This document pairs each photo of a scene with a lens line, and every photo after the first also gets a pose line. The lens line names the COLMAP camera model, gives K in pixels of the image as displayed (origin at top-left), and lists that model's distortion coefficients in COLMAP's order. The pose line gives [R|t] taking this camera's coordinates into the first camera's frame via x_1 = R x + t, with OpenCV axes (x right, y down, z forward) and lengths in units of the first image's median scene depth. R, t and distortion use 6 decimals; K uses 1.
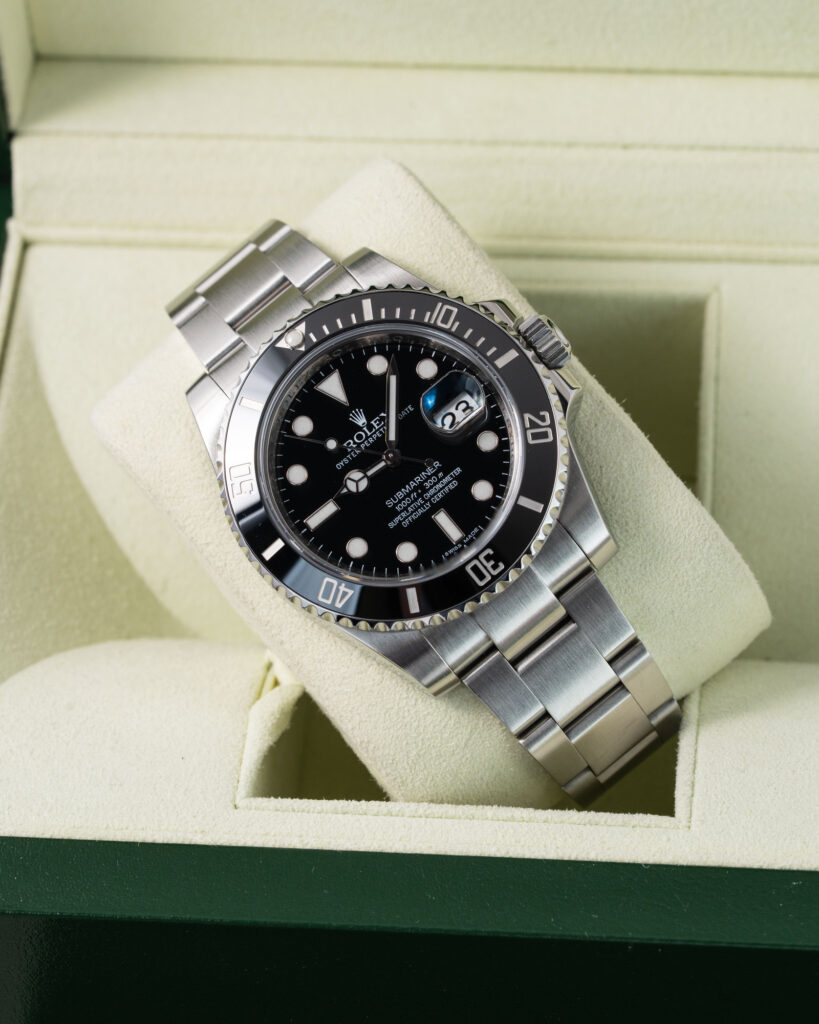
lens RADIAL K [[4207.6, 0, 409.5], [0, 4207.6, 512.0], [0, 0, 1]] dist [0.050188, -1.616911]
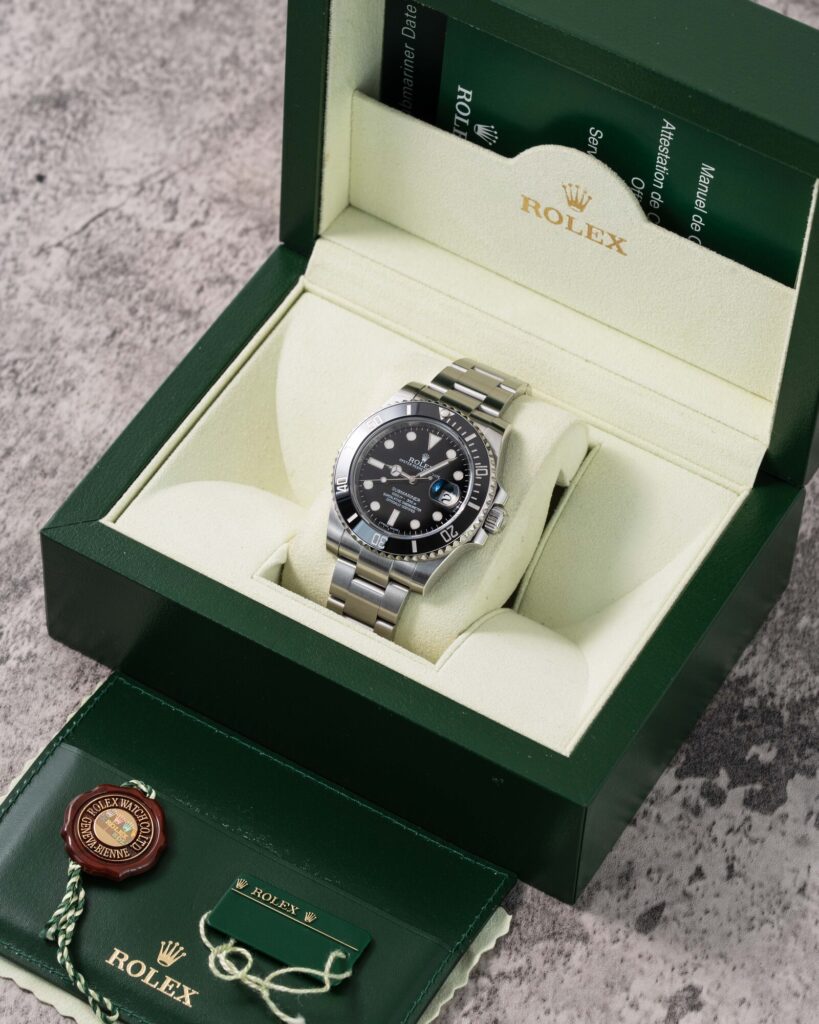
lens RADIAL K [[4207.6, 0, 409.5], [0, 4207.6, 512.0], [0, 0, 1]] dist [0.050188, -1.616911]
pose [[0.897777, 0.394383, -0.196109, 0.392925], [-0.391522, 0.918533, 0.054842, -0.097249], [0.201761, 0.027545, 0.979047, -0.956700]]
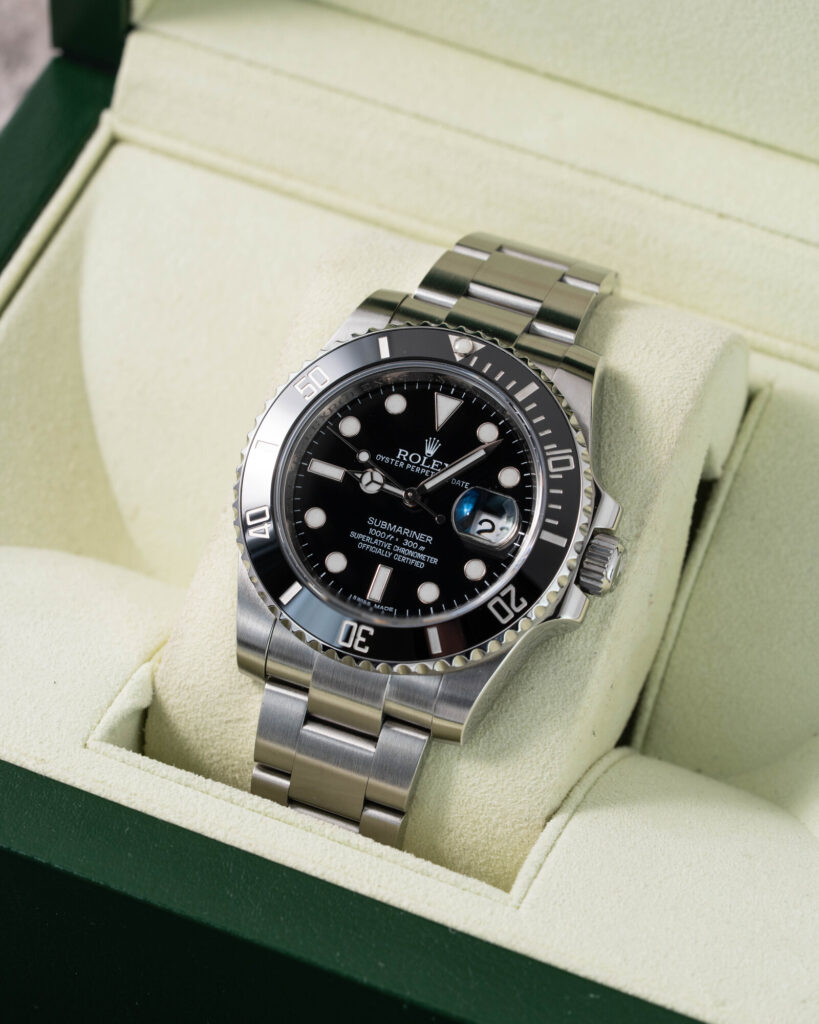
lens RADIAL K [[4207.6, 0, 409.5], [0, 4207.6, 512.0], [0, 0, 1]] dist [0.050188, -1.616911]
pose [[0.947500, 0.292065, -0.130159, 0.127958], [-0.292255, 0.956170, 0.018075, -0.018955], [0.129733, 0.020913, 0.991328, 0.044464]]
